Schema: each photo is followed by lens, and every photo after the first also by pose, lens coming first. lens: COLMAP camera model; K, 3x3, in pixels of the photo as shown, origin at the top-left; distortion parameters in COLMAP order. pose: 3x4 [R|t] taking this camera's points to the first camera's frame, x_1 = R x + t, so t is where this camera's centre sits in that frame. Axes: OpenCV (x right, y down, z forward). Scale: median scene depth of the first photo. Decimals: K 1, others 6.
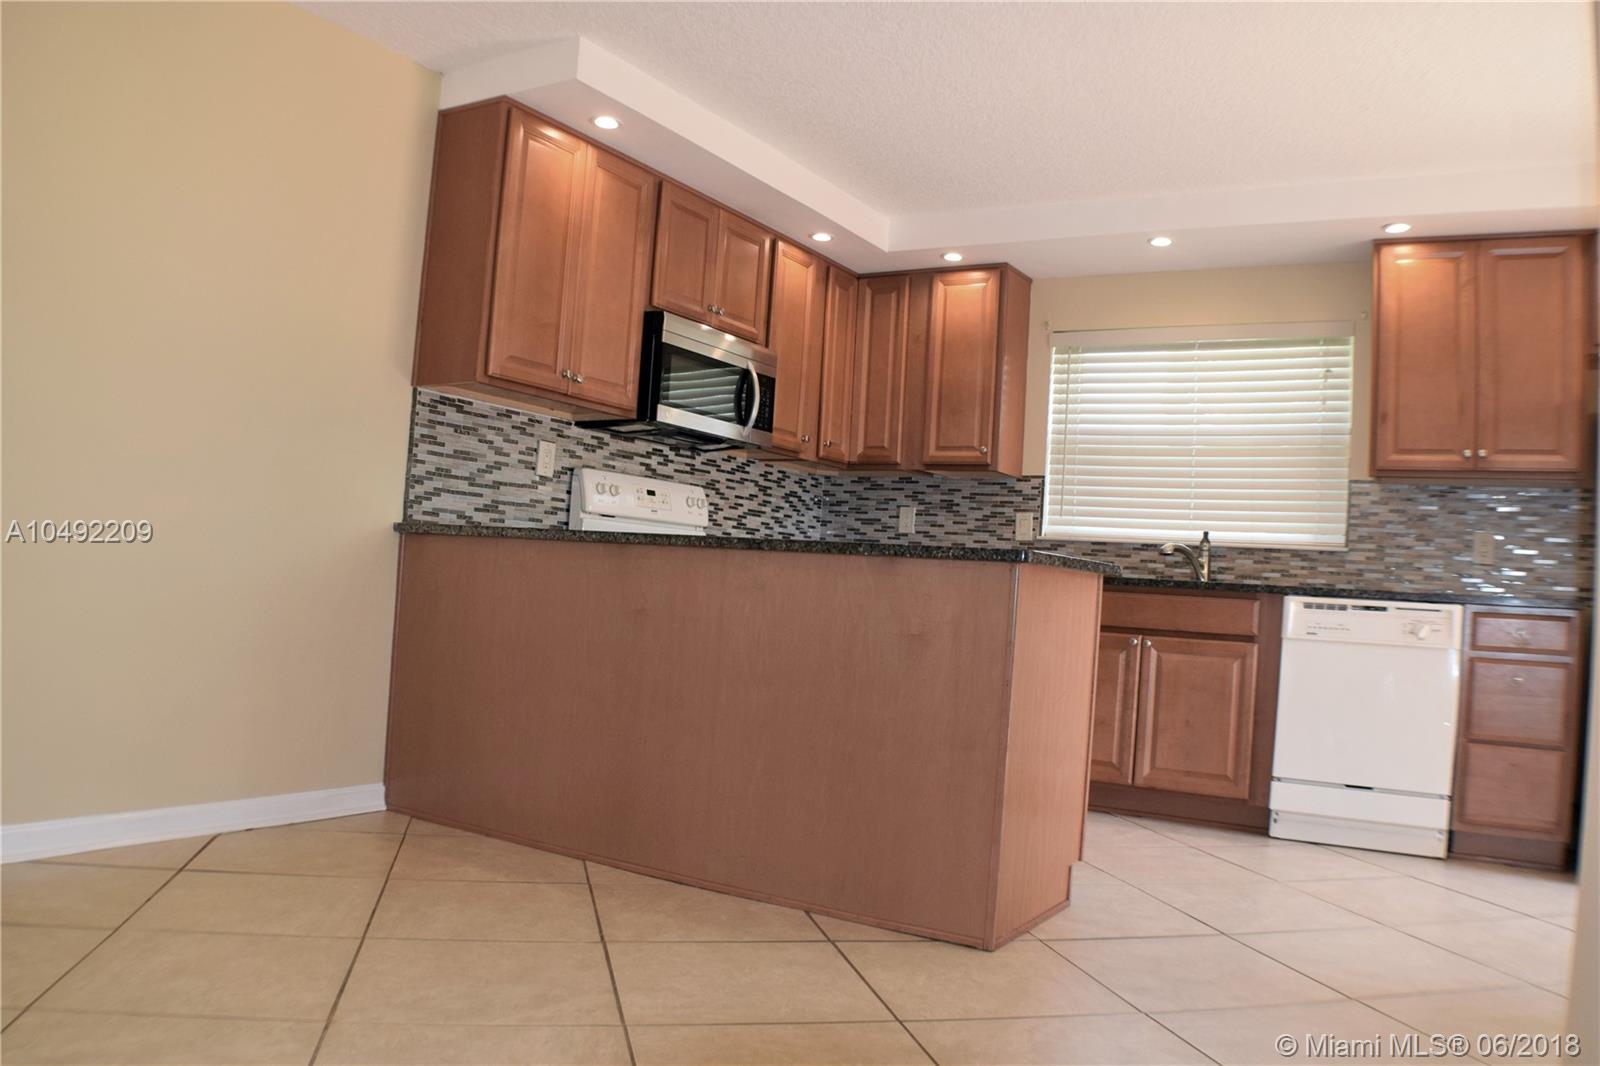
lens RADIAL K [[1217.2, 0, 800.0], [0, 1217.2, 533.0], [0, 0, 1]] dist [-0.161192, 0.030897]
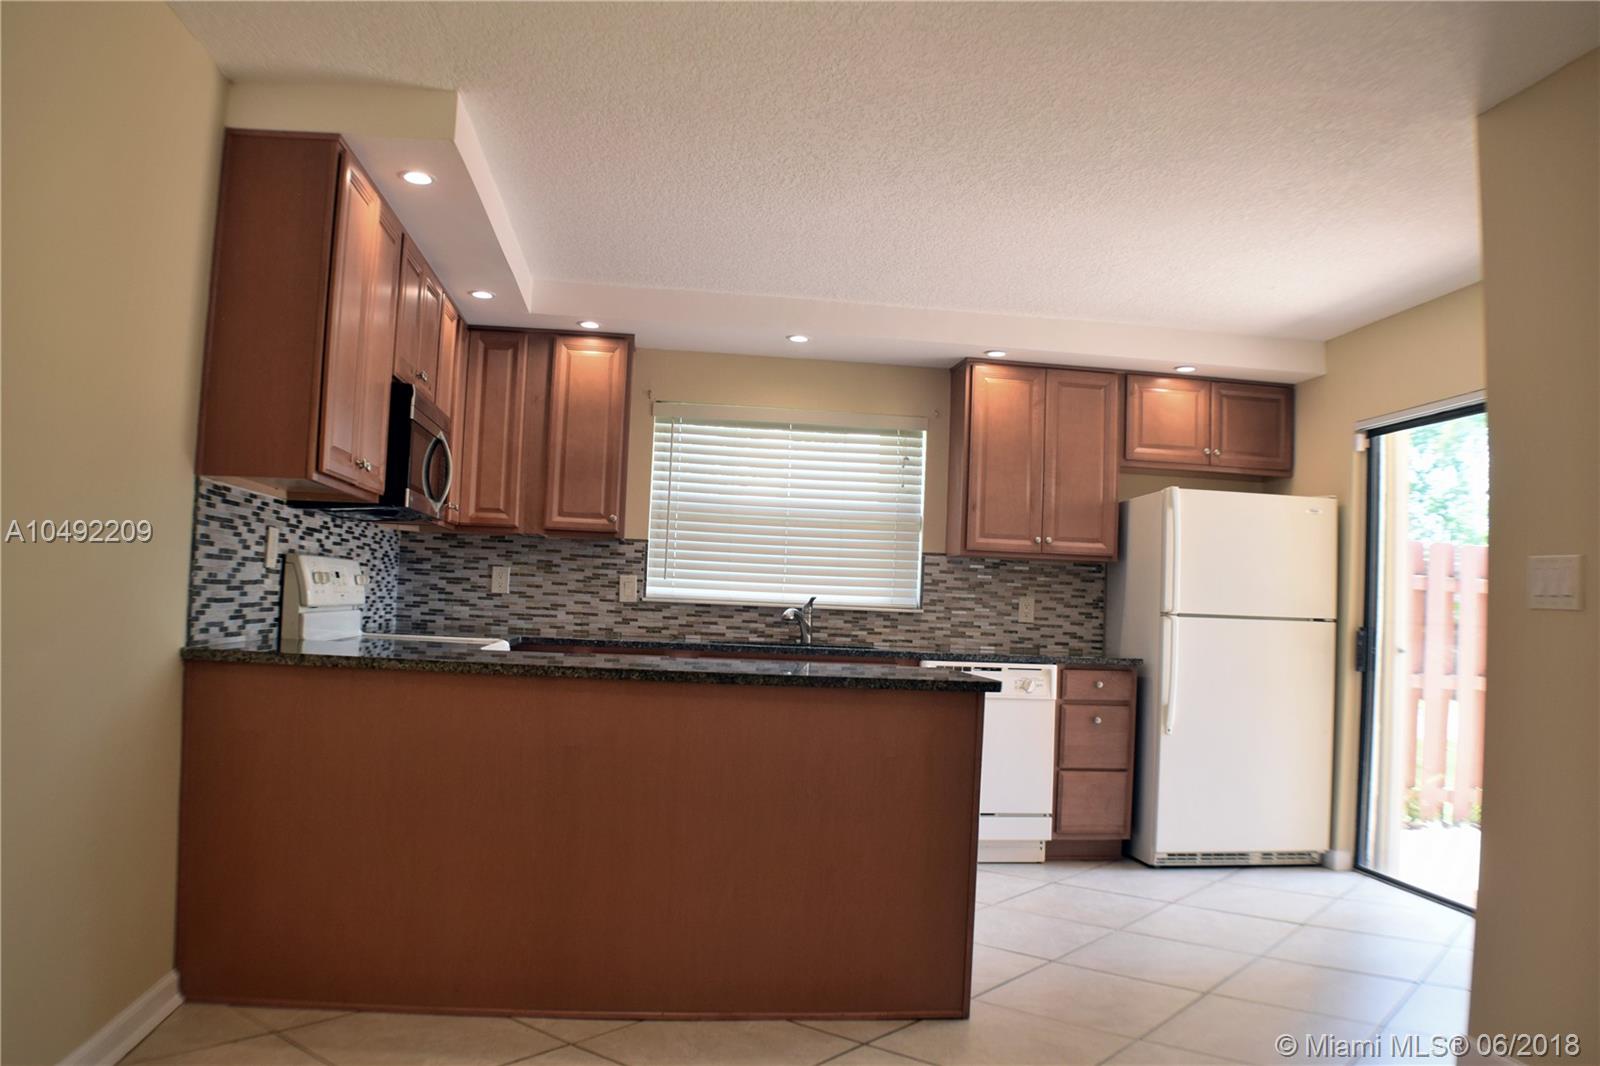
lens RADIAL K [[1217.2, 0, 800.0], [0, 1217.2, 533.0], [0, 0, 1]] dist [-0.161192, 0.030897]
pose [[0.786763, 0.002328, 0.617250, -0.406972], [-0.015544, 0.999750, 0.016043, -0.085764], [-0.617059, -0.022217, 0.786603, 0.111509]]
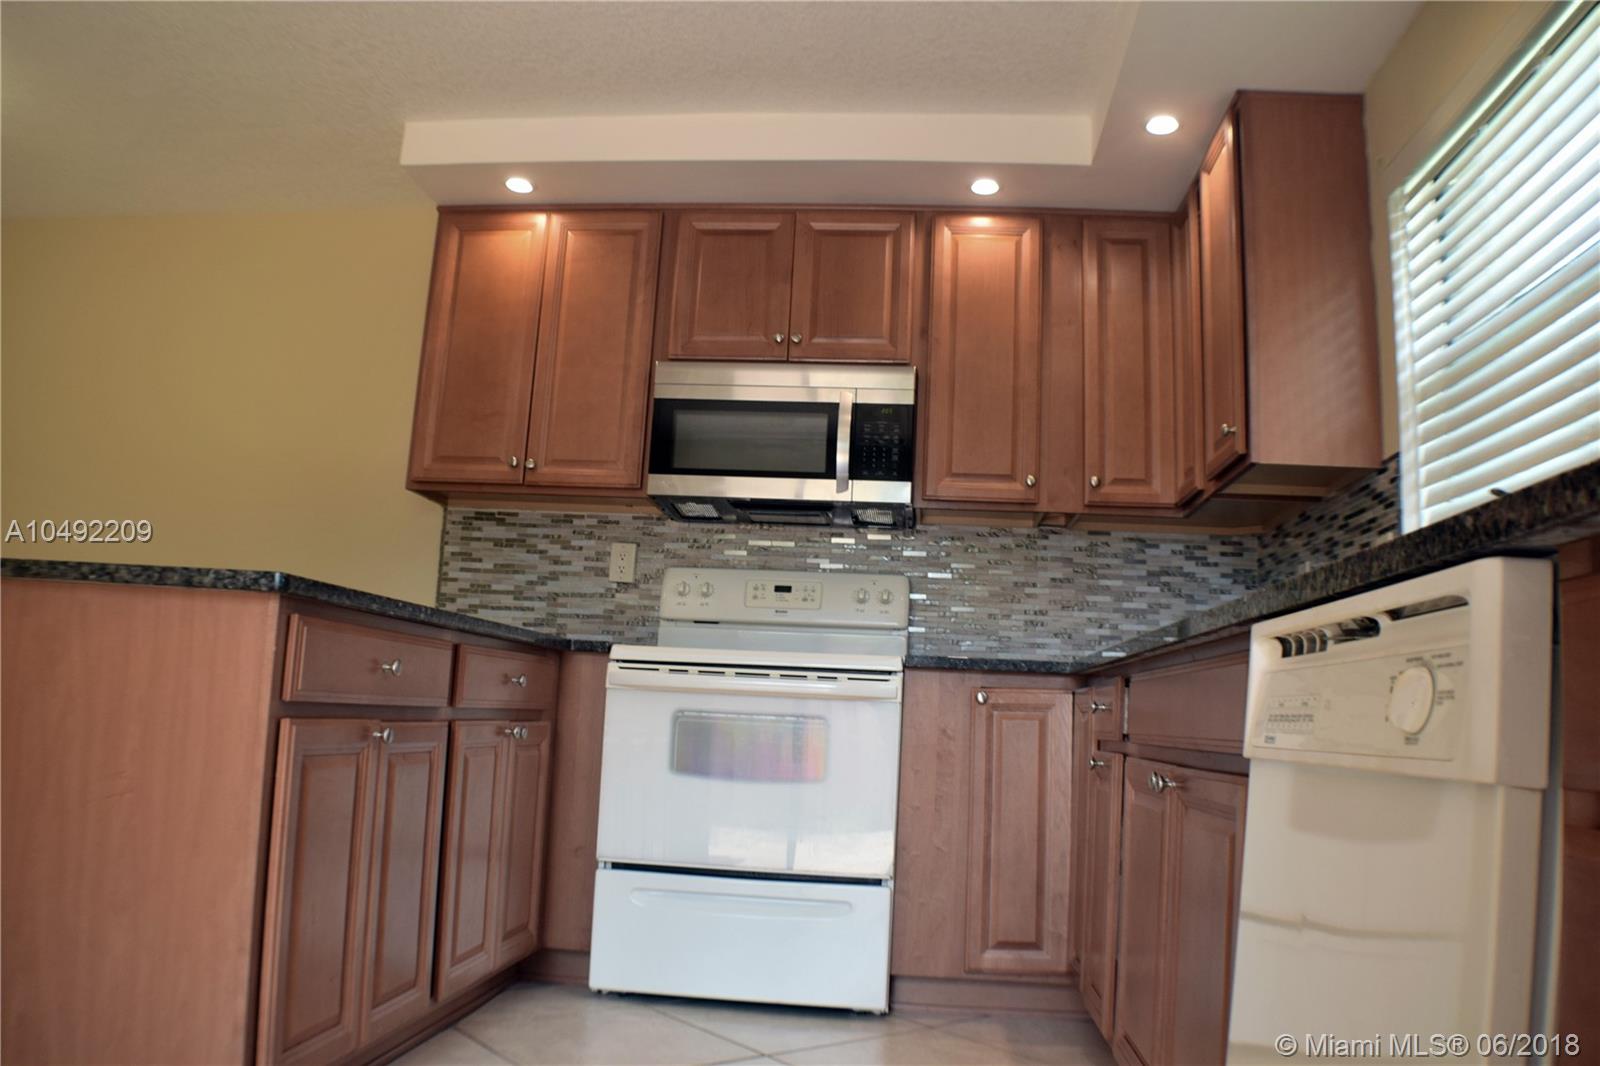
lens RADIAL K [[1217.2, 0, 800.0], [0, 1217.2, 533.0], [0, 0, 1]] dist [-0.161192, 0.030897]
pose [[0.444066, -0.172280, -0.879275, 0.590203], [0.017716, 0.982837, -0.183624, 0.077031], [0.895819, 0.065964, 0.439497, 0.686536]]
